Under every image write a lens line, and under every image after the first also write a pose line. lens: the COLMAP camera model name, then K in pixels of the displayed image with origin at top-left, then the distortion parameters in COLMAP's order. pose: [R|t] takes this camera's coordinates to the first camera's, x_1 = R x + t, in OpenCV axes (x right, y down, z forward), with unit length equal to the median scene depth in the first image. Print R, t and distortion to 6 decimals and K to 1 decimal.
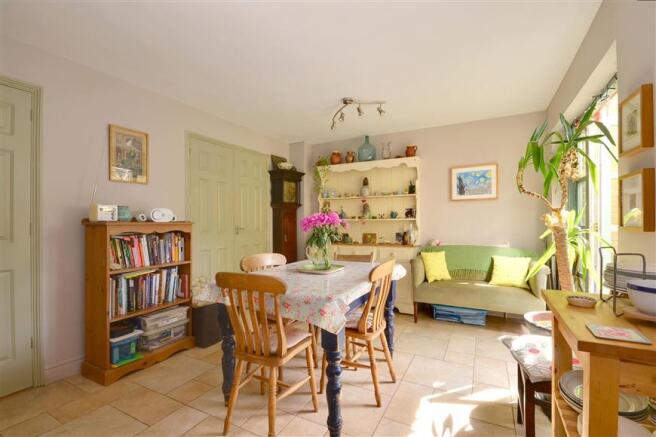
lens RADIAL K [[292.2, 0, 330.5], [0, 292.2, 219.5], [0, 0, 1]] dist [0.001136, -0.008980]
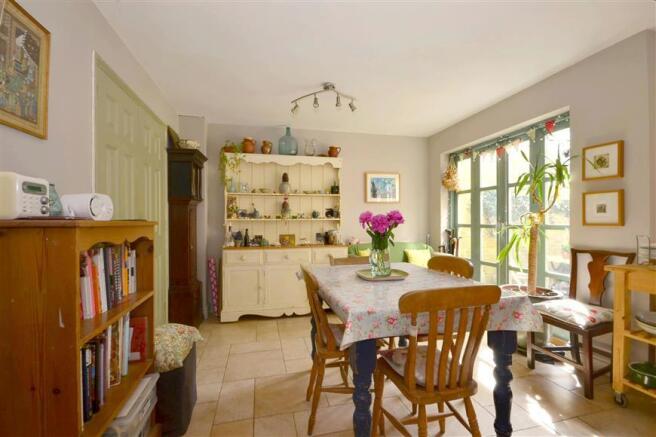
lens RADIAL K [[292.2, 0, 330.5], [0, 292.2, 219.5], [0, 0, 1]] dist [0.001136, -0.008980]
pose [[0.764214, 0.003884, 0.644951, -0.367004], [-0.001043, 0.999988, -0.004786, 0.004705], [-0.644962, 0.002985, 0.764209, 0.224669]]
